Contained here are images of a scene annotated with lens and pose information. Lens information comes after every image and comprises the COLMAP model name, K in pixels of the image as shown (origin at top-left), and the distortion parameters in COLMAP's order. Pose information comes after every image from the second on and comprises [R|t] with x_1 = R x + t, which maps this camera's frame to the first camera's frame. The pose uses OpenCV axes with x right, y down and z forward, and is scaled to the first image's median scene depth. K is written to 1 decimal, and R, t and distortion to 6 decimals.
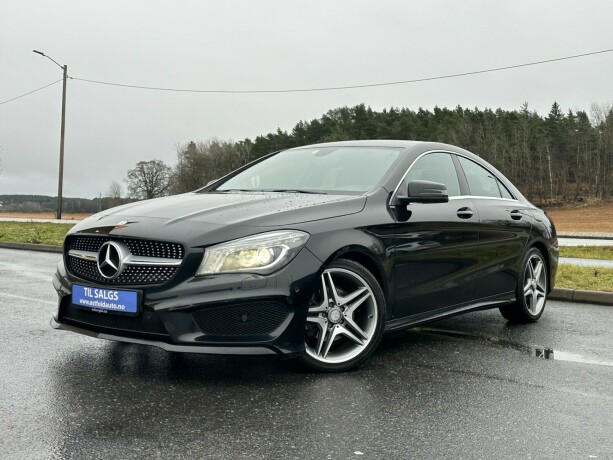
lens RADIAL K [[758.0, 0, 306.9], [0, 758.0, 232.2], [0, 0, 1]] dist [0.089193, 0.000000]
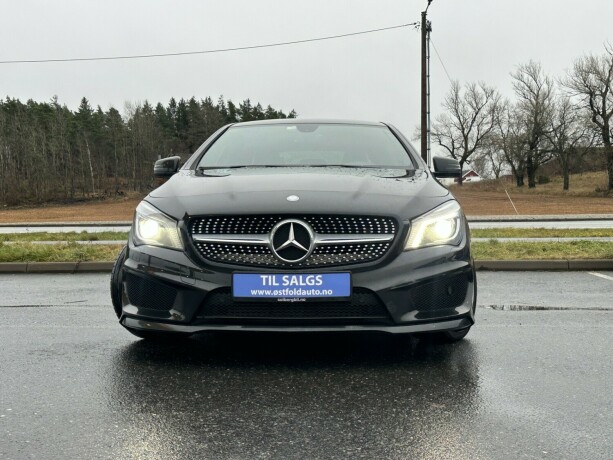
lens RADIAL K [[758.0, 0, 309.2], [0, 758.0, 230.1], [0, 0, 1]] dist [0.089193, 0.000000]
pose [[0.819177, -0.044857, 0.571784, -0.731987], [0.042611, 0.998942, 0.017319, 0.010324], [-0.571956, 0.010177, 0.820222, 0.284467]]
